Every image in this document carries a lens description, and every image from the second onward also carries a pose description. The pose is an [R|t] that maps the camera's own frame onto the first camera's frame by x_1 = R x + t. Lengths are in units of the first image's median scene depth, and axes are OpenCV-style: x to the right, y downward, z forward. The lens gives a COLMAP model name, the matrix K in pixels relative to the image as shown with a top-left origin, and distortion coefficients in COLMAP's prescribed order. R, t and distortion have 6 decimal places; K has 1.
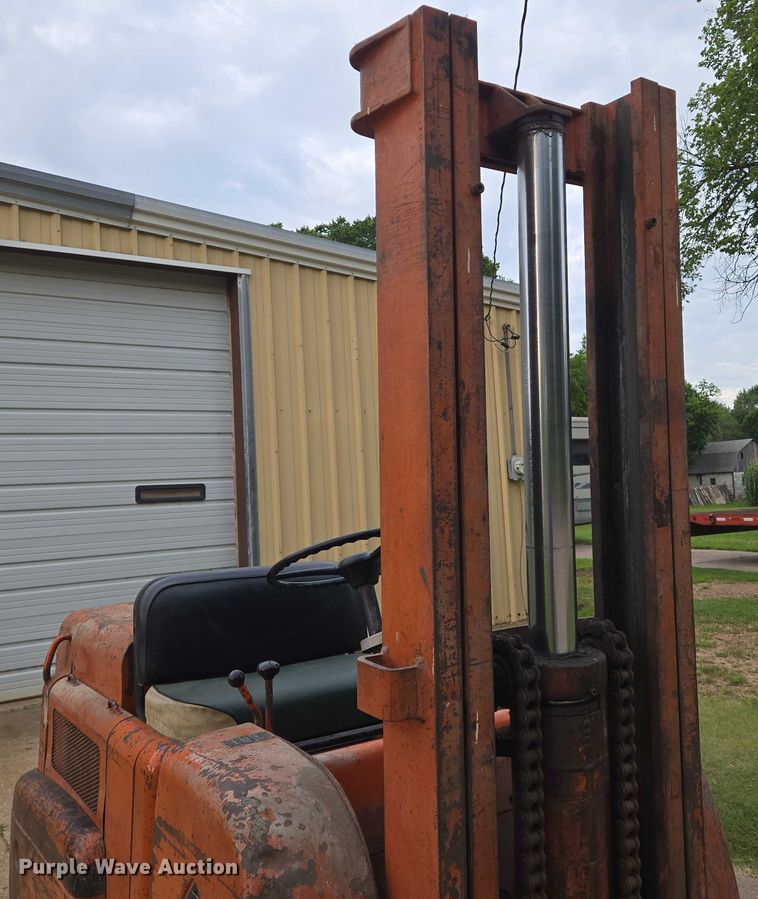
lens RADIAL K [[864.5, 0, 422.6], [0, 864.5, 412.0], [0, 0, 1]] dist [0.071924, -0.006291]
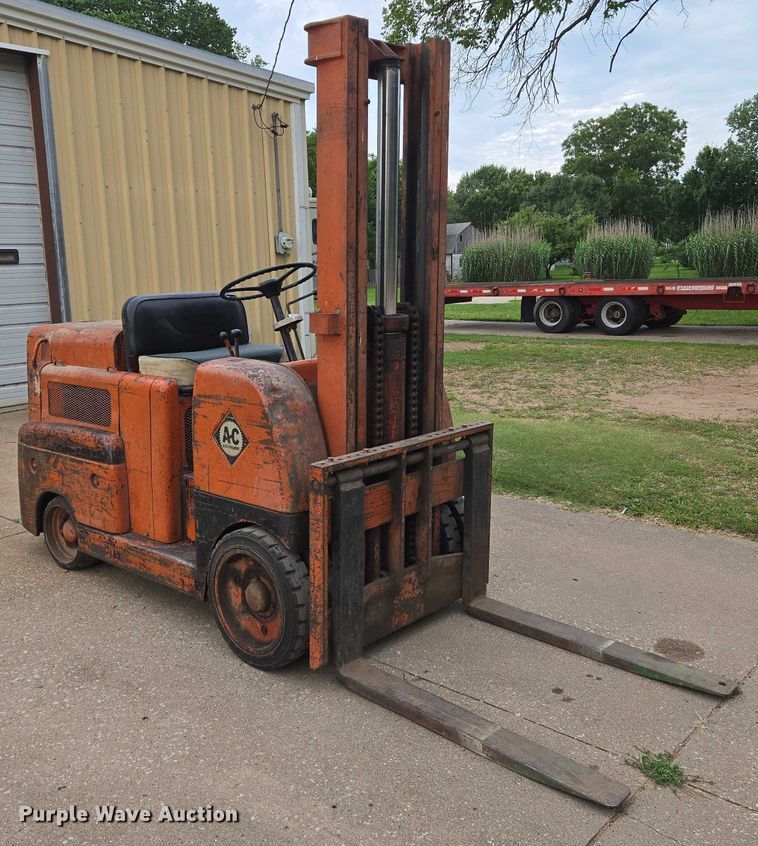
lens RADIAL K [[871.8, 0, 333.5], [0, 871.8, 380.5], [0, 0, 1]] dist [0.079666, -0.029569]
pose [[0.978363, -0.013908, 0.206428, -0.185075], [-0.030554, 0.977086, 0.210642, -0.011979], [-0.204627, -0.212392, 0.955519, -0.478157]]
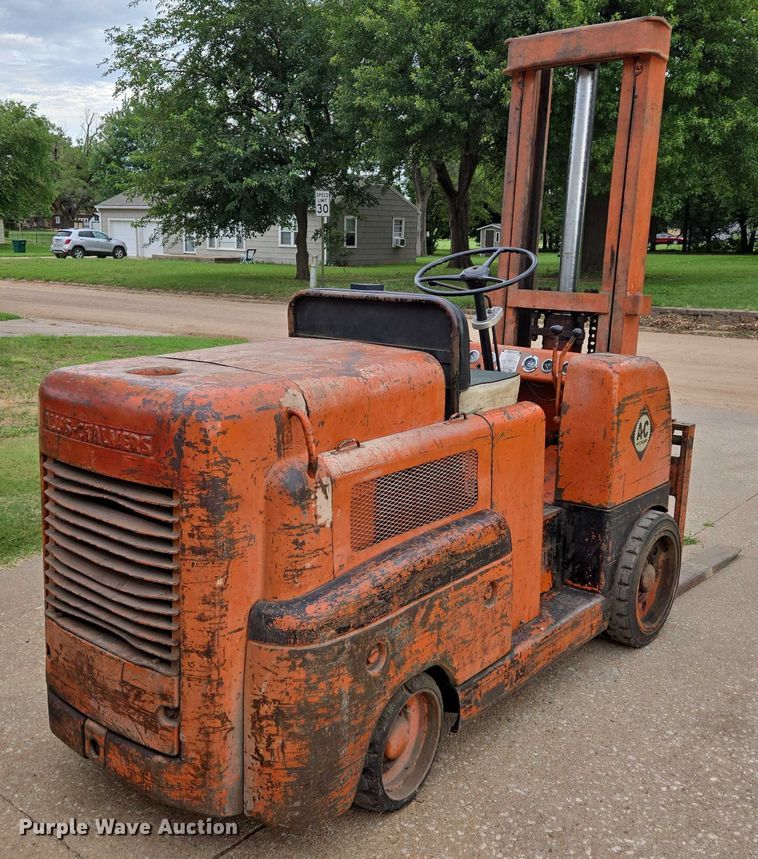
lens RADIAL K [[900.0, 0, 341.6], [0, 900.0, 430.0], [0, 0, 1]] dist [0.082025, -0.013492]
pose [[-0.253779, -0.168048, 0.952552, -0.884085], [-0.087272, 0.984754, 0.150478, 0.127566], [-0.963317, -0.044943, -0.264576, 0.918794]]
